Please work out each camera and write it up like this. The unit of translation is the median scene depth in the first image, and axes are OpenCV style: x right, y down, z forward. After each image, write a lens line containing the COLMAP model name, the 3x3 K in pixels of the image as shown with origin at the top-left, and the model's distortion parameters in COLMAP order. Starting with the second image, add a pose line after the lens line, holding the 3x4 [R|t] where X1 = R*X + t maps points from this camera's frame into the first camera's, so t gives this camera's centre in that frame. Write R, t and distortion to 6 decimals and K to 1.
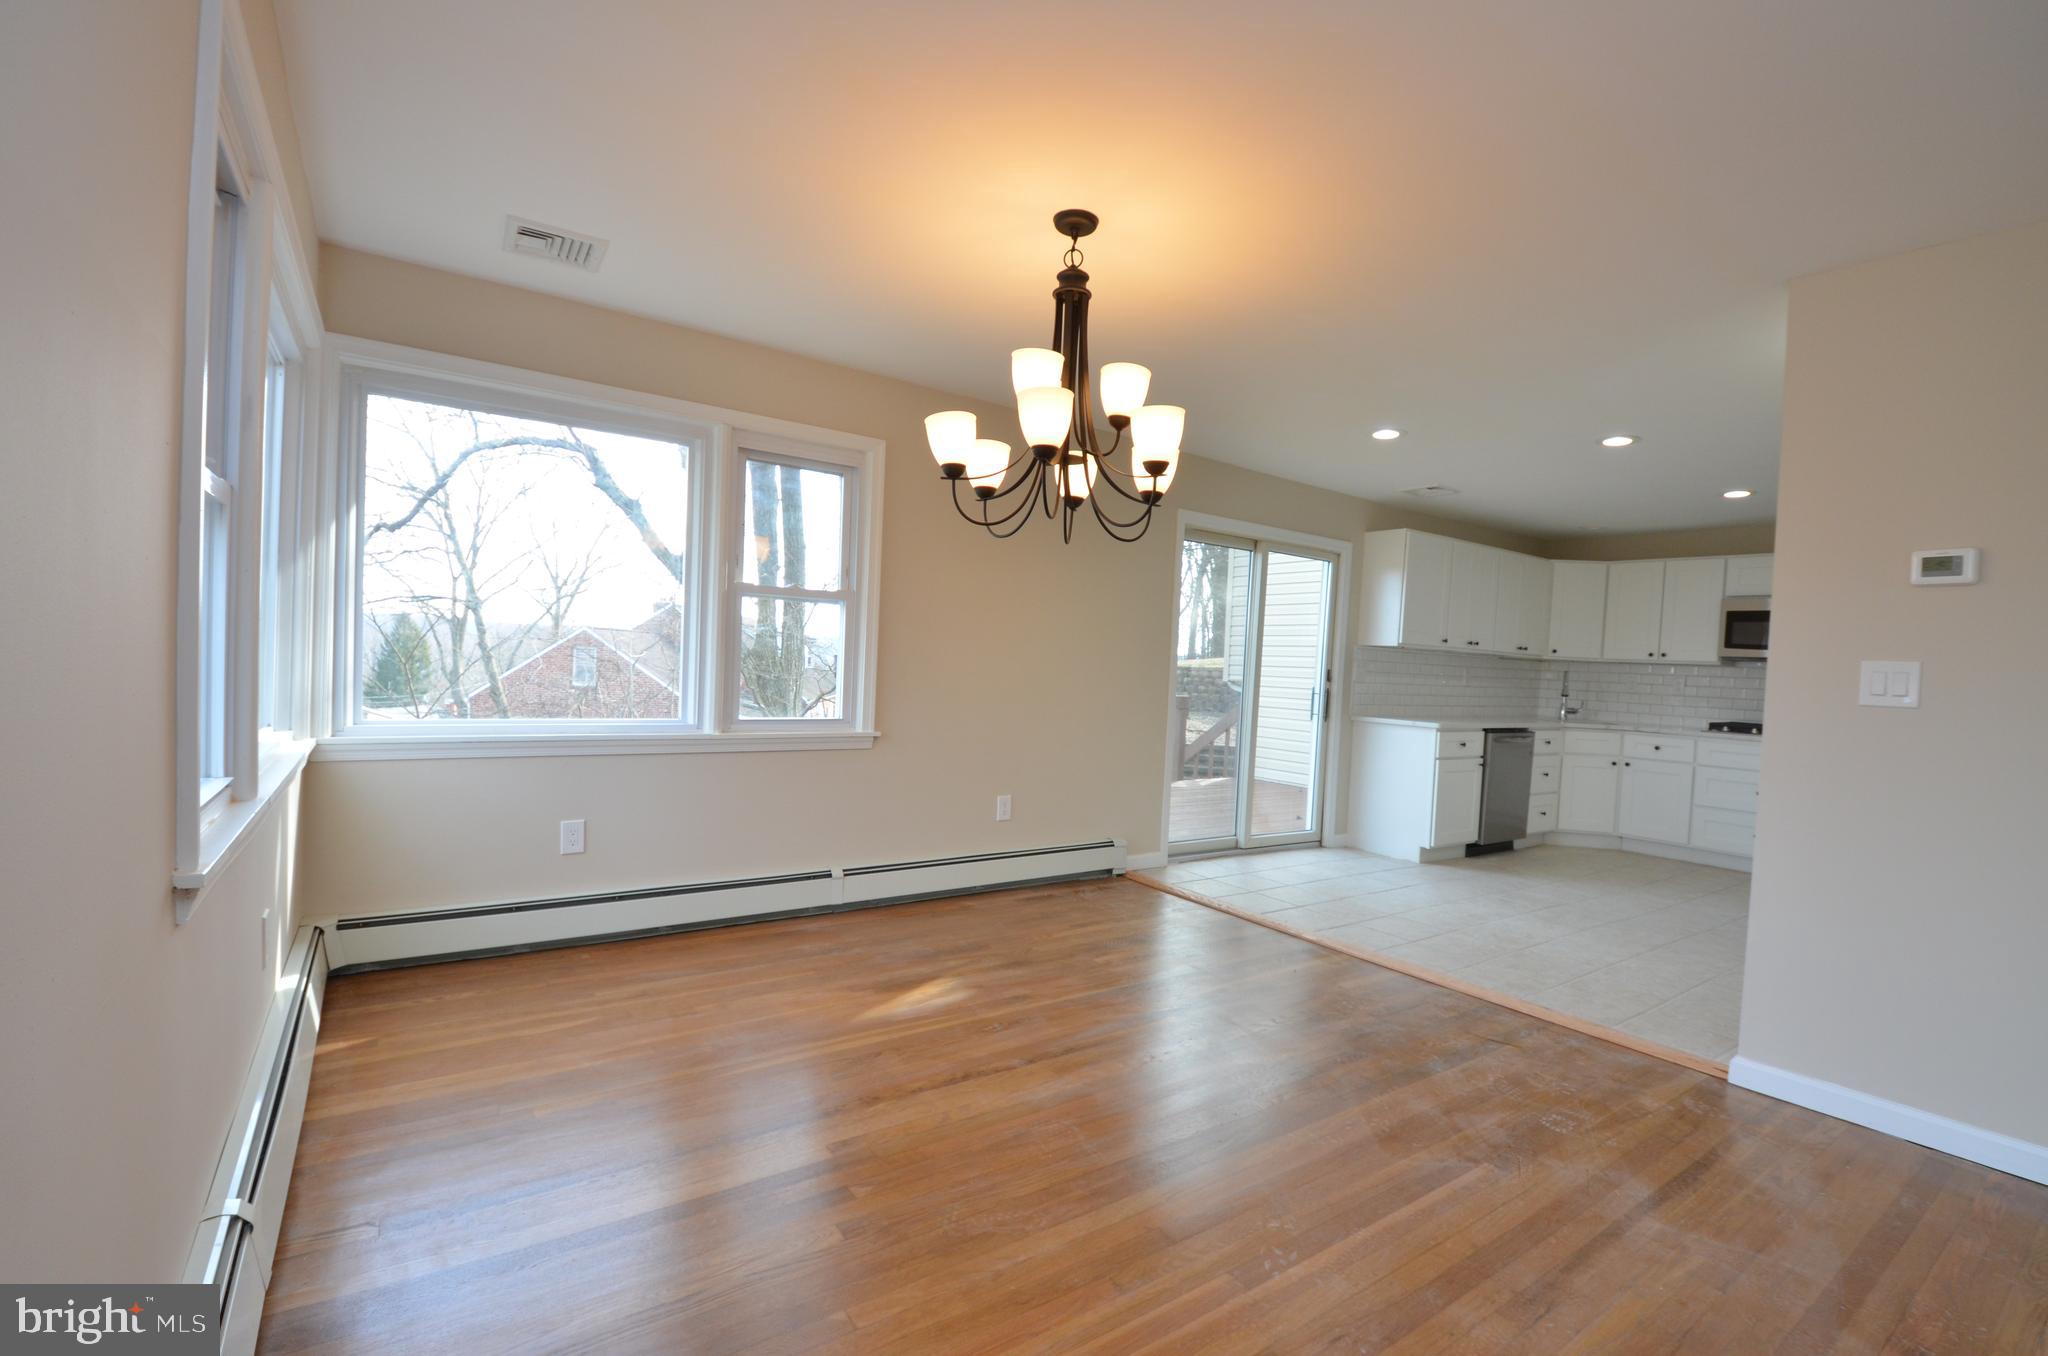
lens RADIAL K [[890.4, 0, 1031.4], [0, 890.4, 694.7], [0, 0, 1]] dist [0.019219, -0.031204]
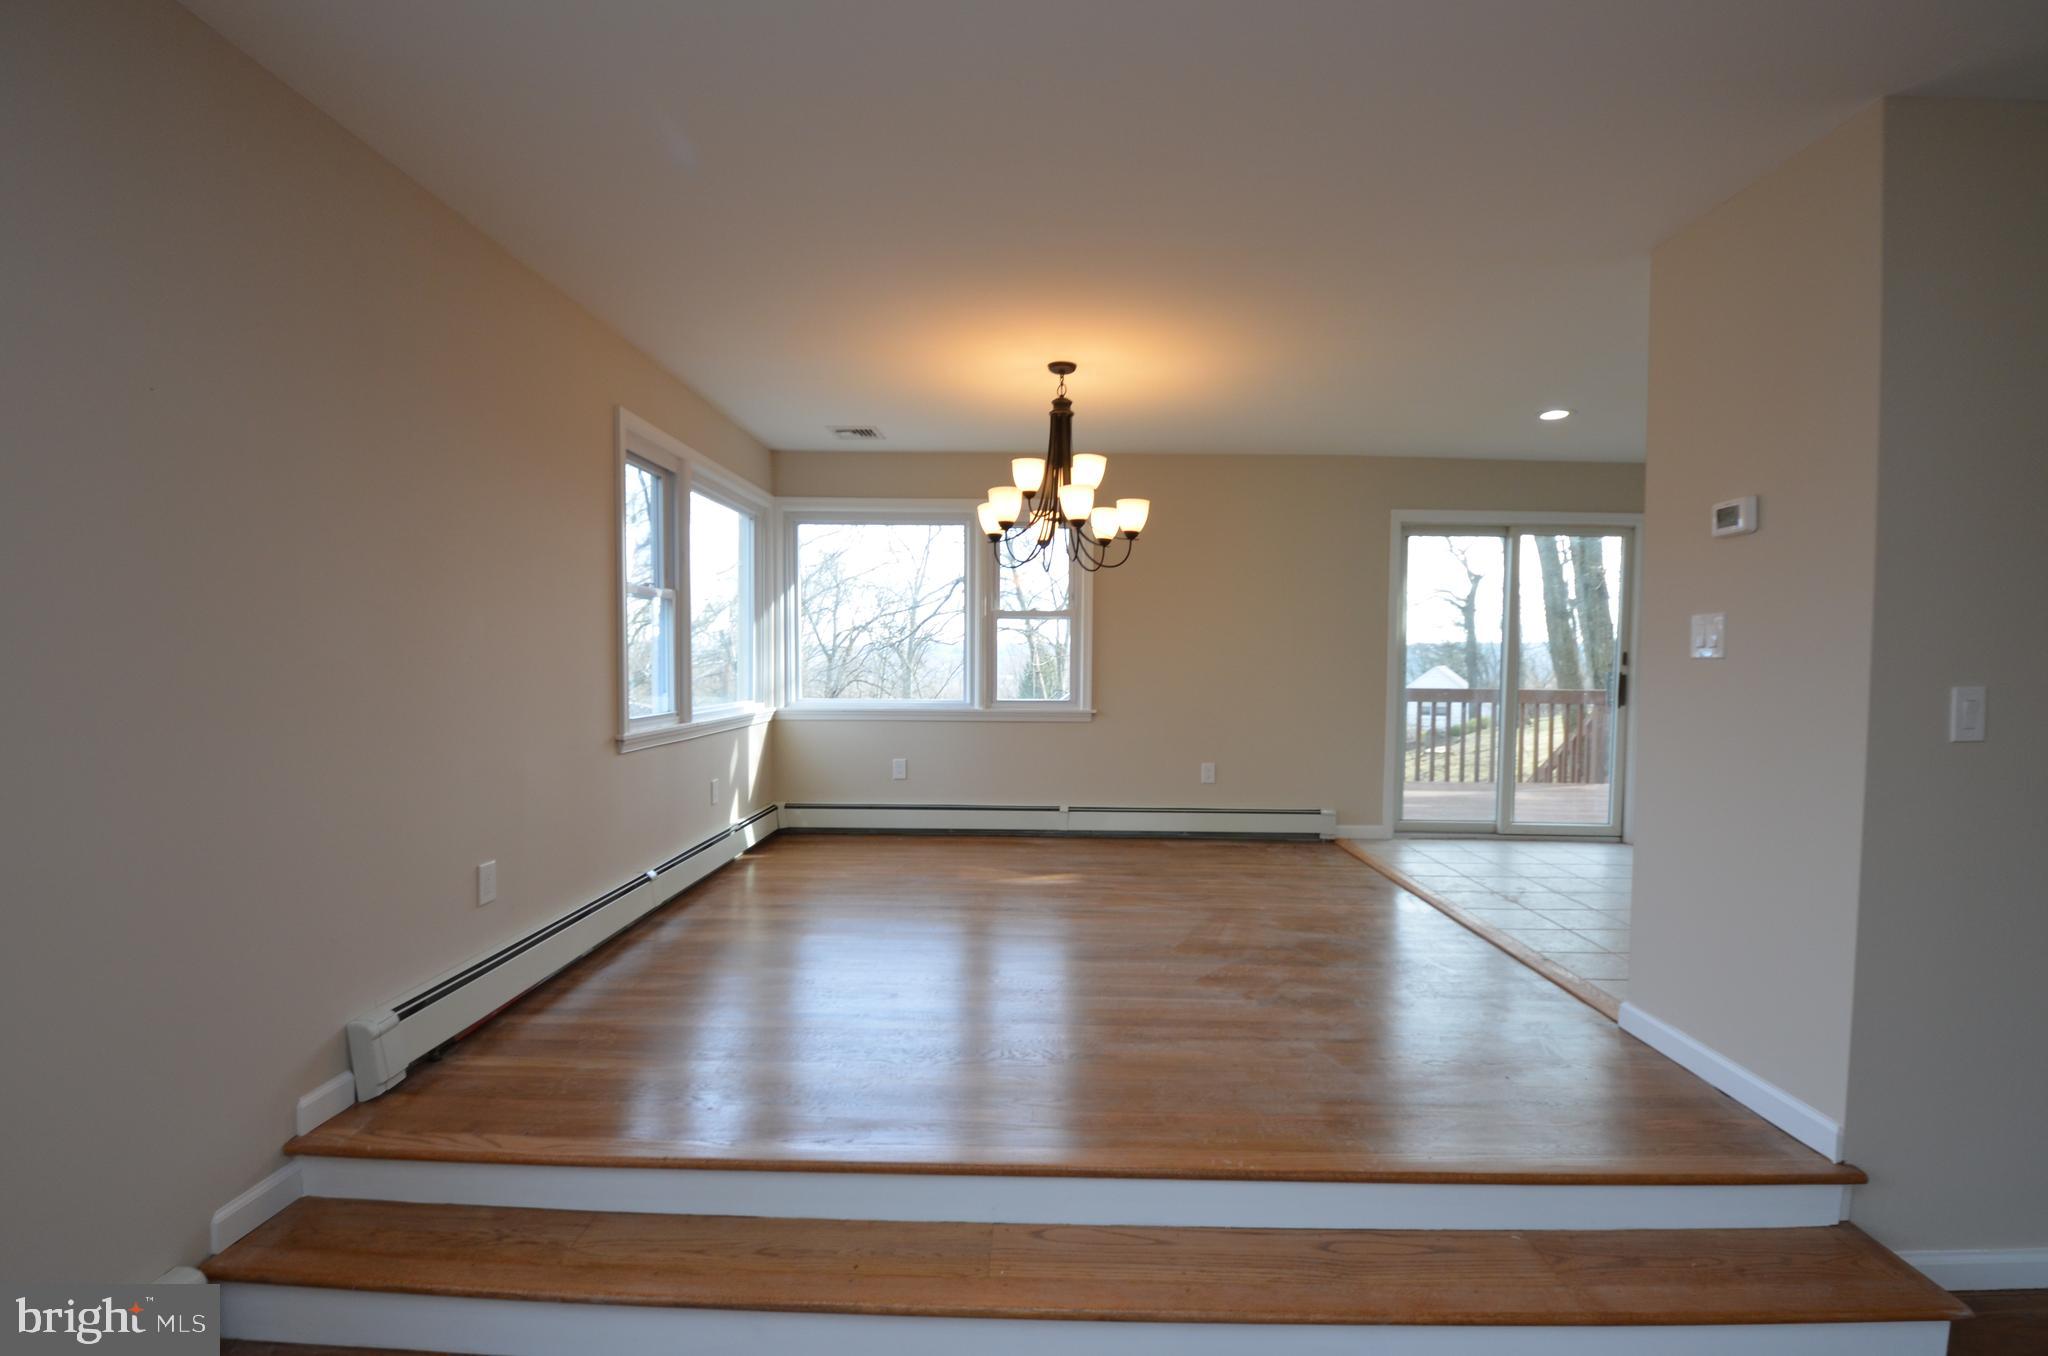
lens RADIAL K [[890.4, 0, 1031.4], [0, 890.4, 694.7], [0, 0, 1]] dist [0.019219, -0.031204]
pose [[0.808158, -0.014120, -0.588796, 0.575575], [0.006565, 0.999866, -0.014968, 0.039449], [0.588929, 0.008231, 0.808143, -0.174806]]
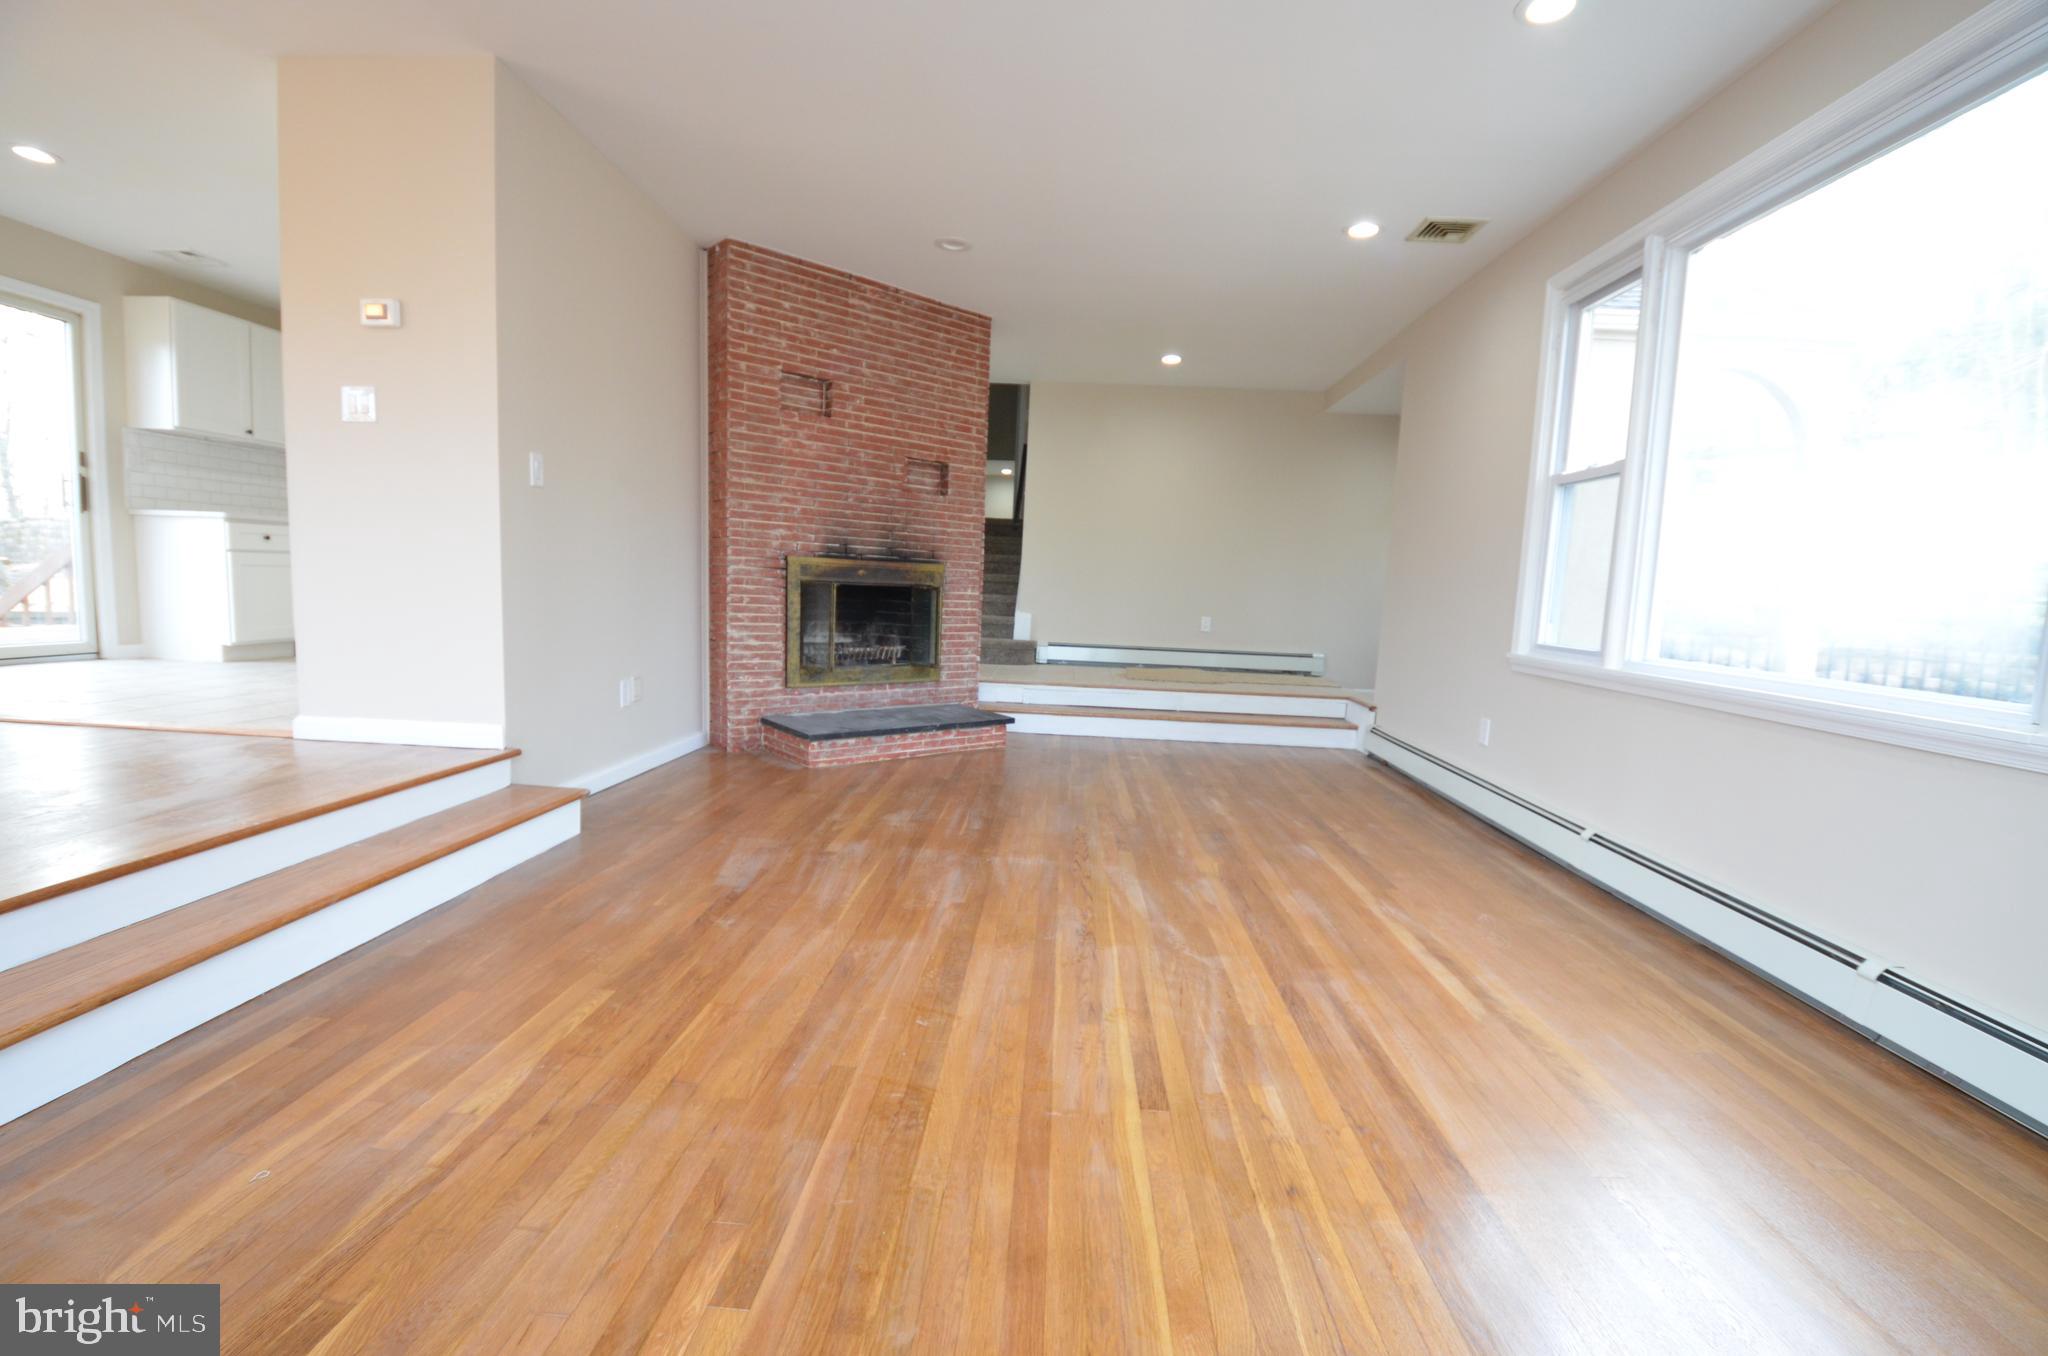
lens RADIAL K [[890.4, 0, 1031.4], [0, 890.4, 694.7], [0, 0, 1]] dist [0.019219, -0.031204]
pose [[0.600164, -0.115677, 0.791469, 0.293218], [0.009960, 0.990492, 0.137212, 0.147640], [-0.799815, -0.074467, 0.595609, -0.369118]]
